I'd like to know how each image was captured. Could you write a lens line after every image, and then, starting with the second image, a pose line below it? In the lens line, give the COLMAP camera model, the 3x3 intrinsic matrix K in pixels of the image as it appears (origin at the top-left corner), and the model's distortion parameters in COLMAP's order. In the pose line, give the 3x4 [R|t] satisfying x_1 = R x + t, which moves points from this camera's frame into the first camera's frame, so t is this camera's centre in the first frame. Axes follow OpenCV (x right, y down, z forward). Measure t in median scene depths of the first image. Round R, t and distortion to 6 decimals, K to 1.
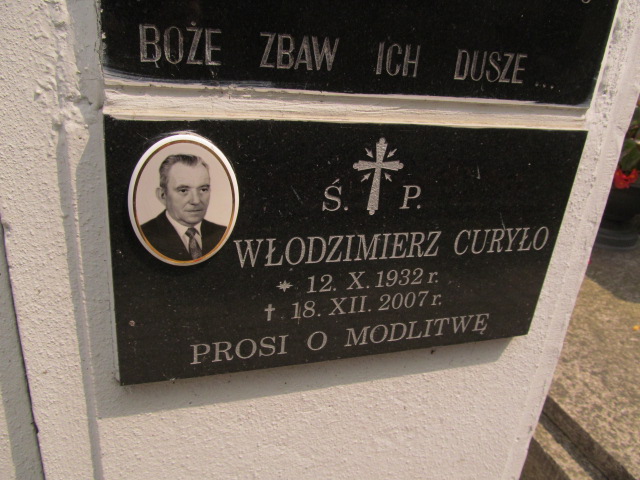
lens RADIAL K [[522.7, 0, 319.0], [0, 522.7, 238.6], [0, 0, 1]] dist [-0.040721, -0.003974]
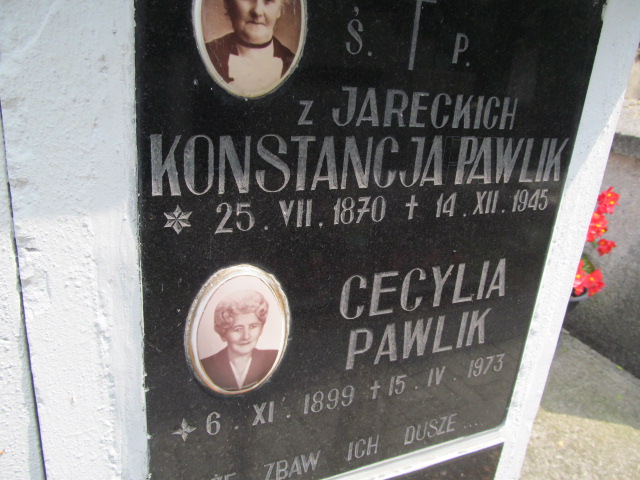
lens RADIAL K [[522.7, 0, 320.1], [0, 522.7, 241.0], [0, 0, 1]] dist [-0.040721, -0.003974]
pose [[0.993123, -0.045806, 0.107744, -0.075745], [0.049035, 0.998418, -0.027515, -0.817631], [-0.106313, 0.032609, 0.993798, -0.324927]]
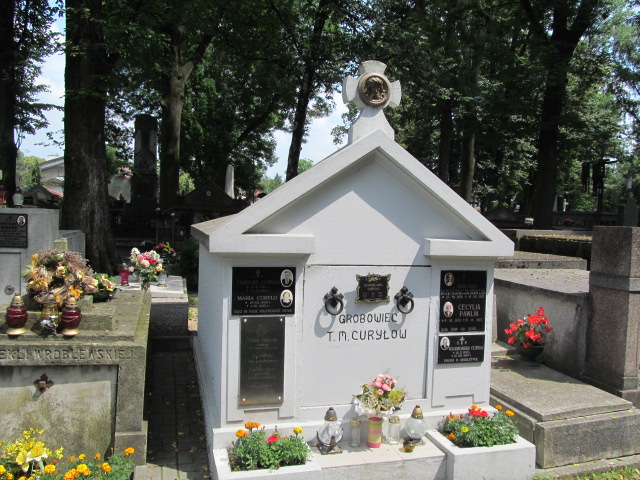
lens RADIAL K [[522.7, 0, 320.8], [0, 522.7, 239.9], [0, 0, 1]] dist [-0.040721, -0.003974]
pose [[0.996646, -0.063919, -0.051090, -1.974926], [0.040736, 0.929057, -0.367686, 1.664117], [0.070968, 0.364371, 0.928546, -9.241491]]
